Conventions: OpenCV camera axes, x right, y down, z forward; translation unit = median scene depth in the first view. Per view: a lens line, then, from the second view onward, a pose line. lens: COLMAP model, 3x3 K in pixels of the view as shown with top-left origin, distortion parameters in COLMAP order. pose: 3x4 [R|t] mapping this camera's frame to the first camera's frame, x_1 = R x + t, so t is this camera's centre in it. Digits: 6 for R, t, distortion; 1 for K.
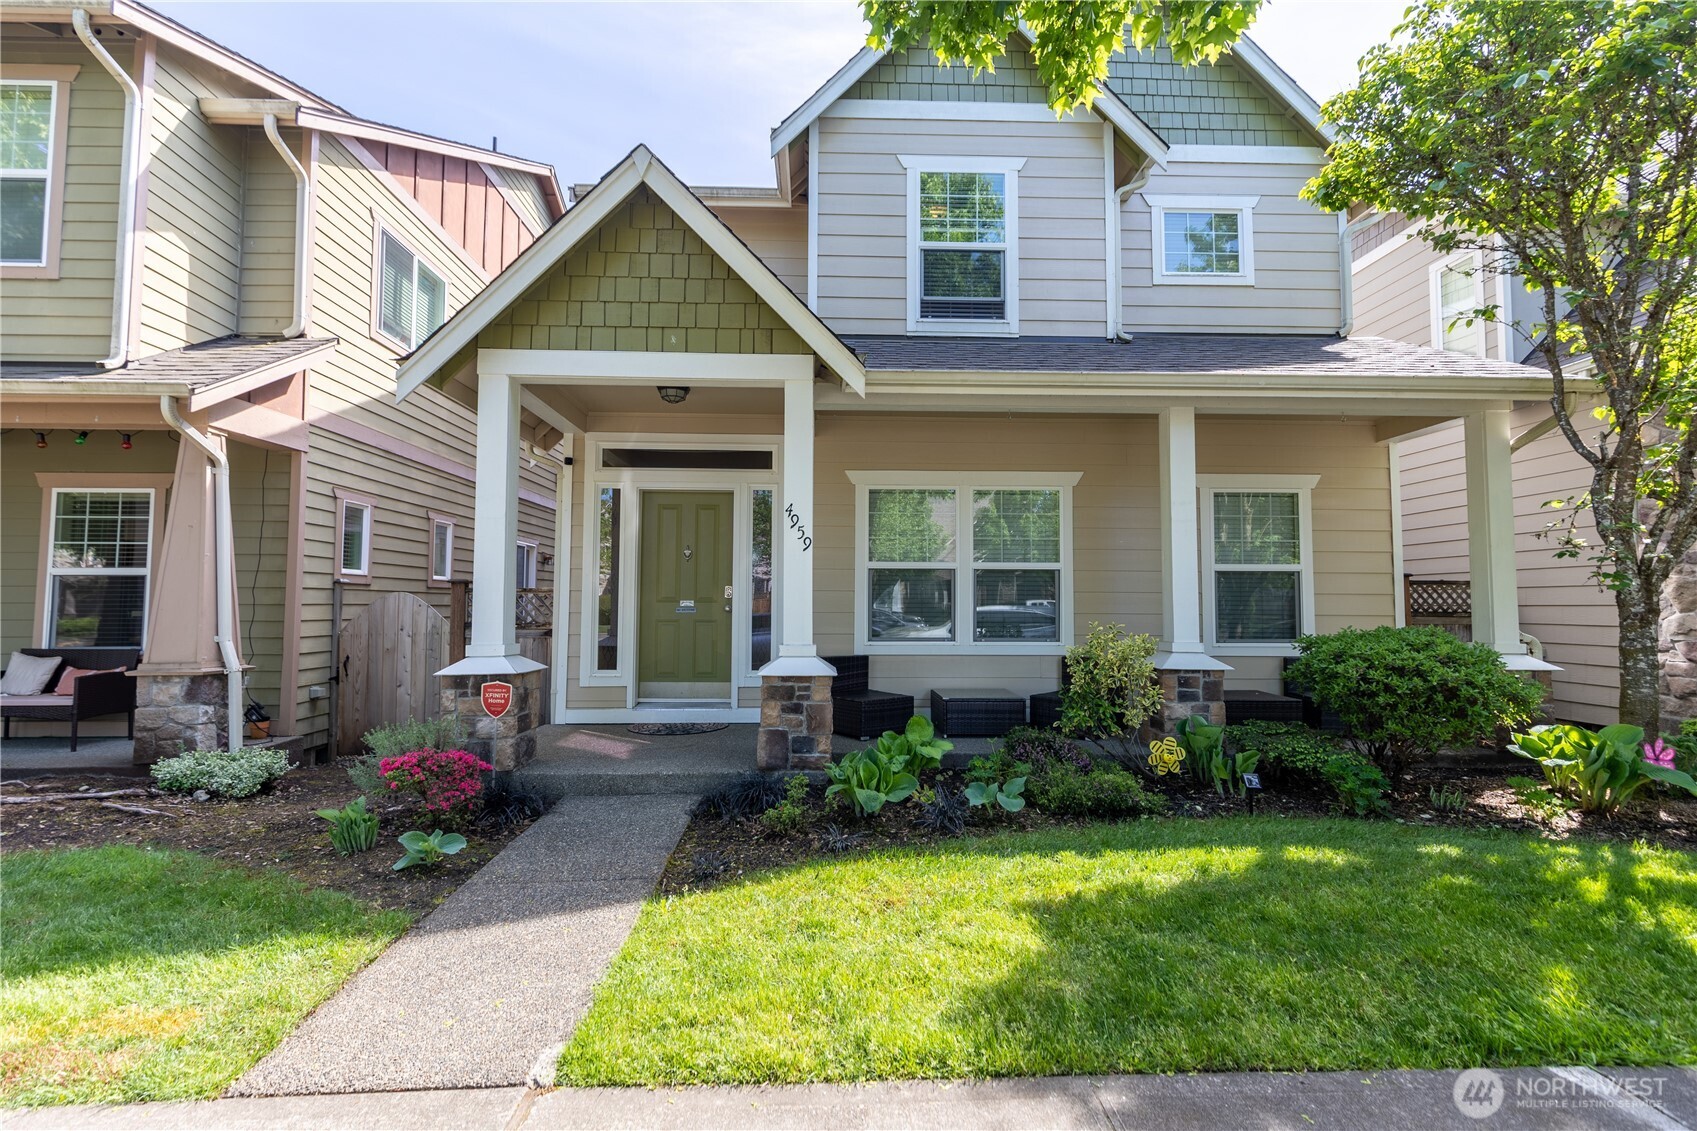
lens RADIAL K [[776.0, 0, 848.6], [0, 776.0, 538.9], [0, 0, 1]] dist [0.005387, -0.000105]
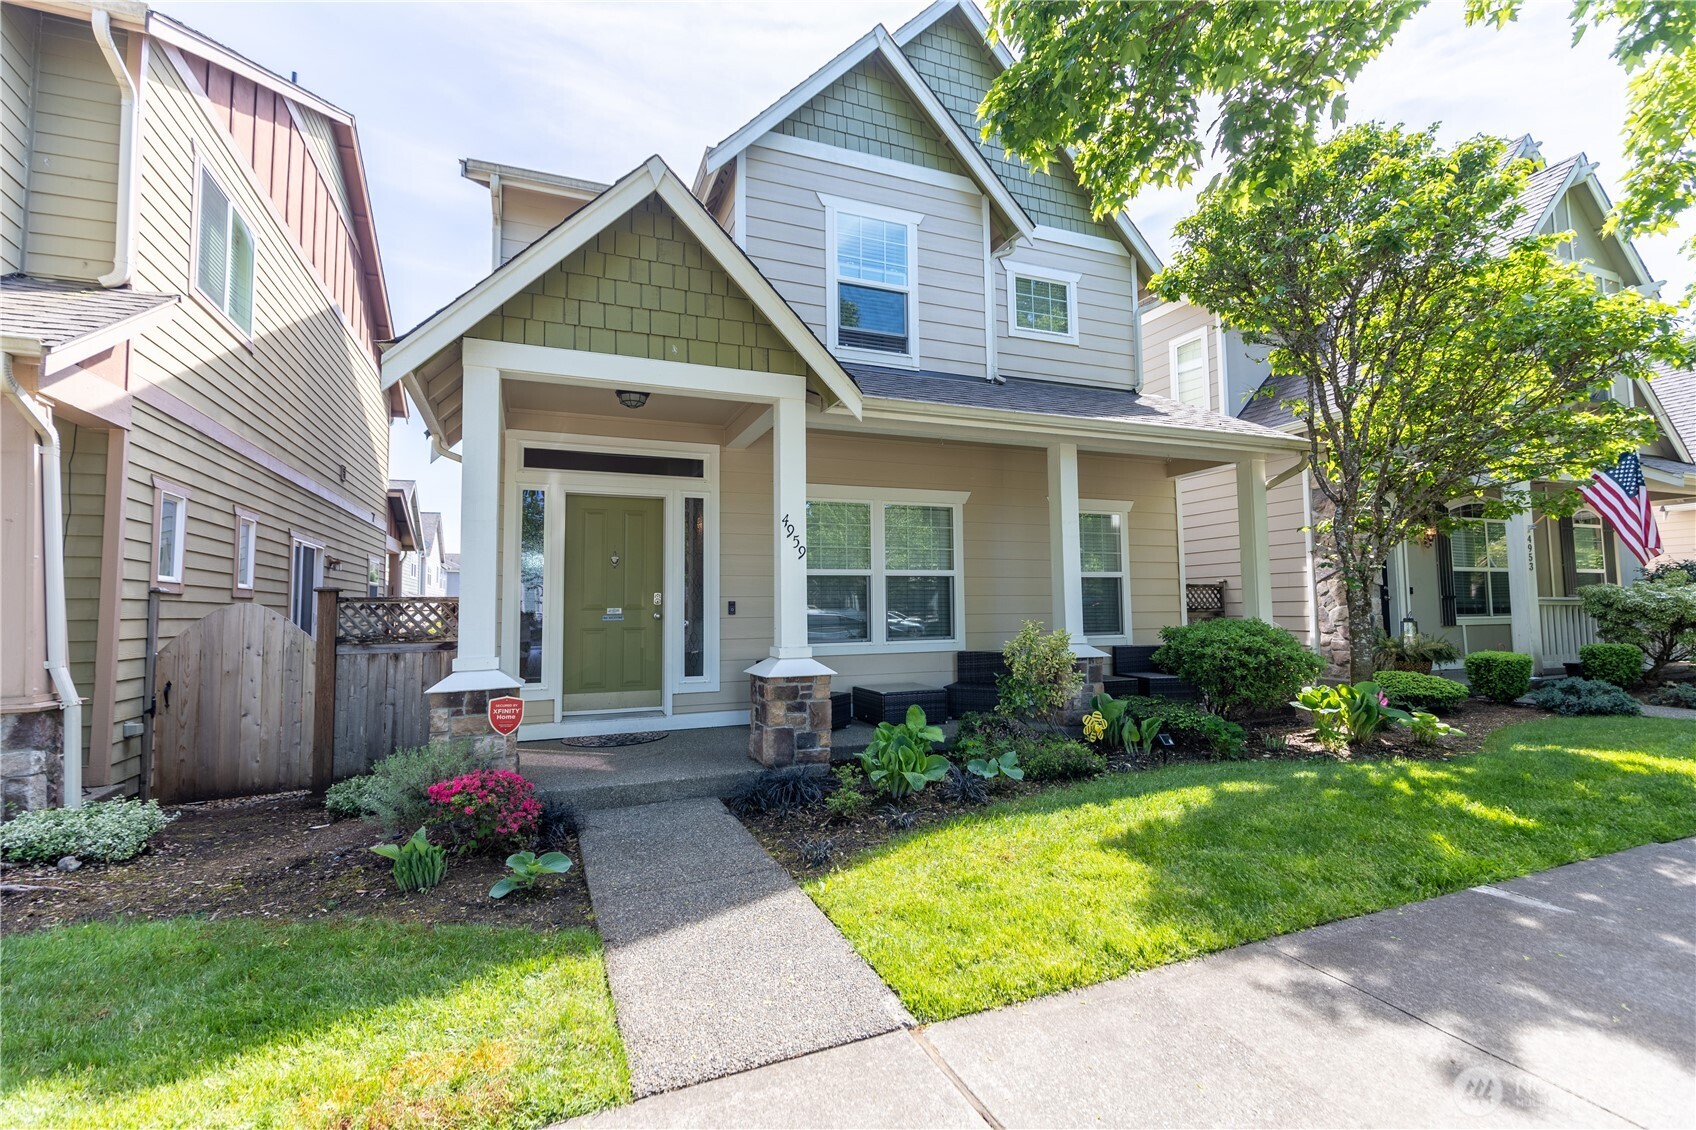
lens RADIAL K [[783.3, 0, 825.8], [0, 783.3, 528.8], [0, 0, 1]] dist [0.003158, 0.000681]
pose [[0.934990, 0.021304, 0.354033, -0.352941], [-0.014378, 0.999651, -0.022182, -0.002248], [-0.354382, 0.015650, 0.934970, -0.019022]]
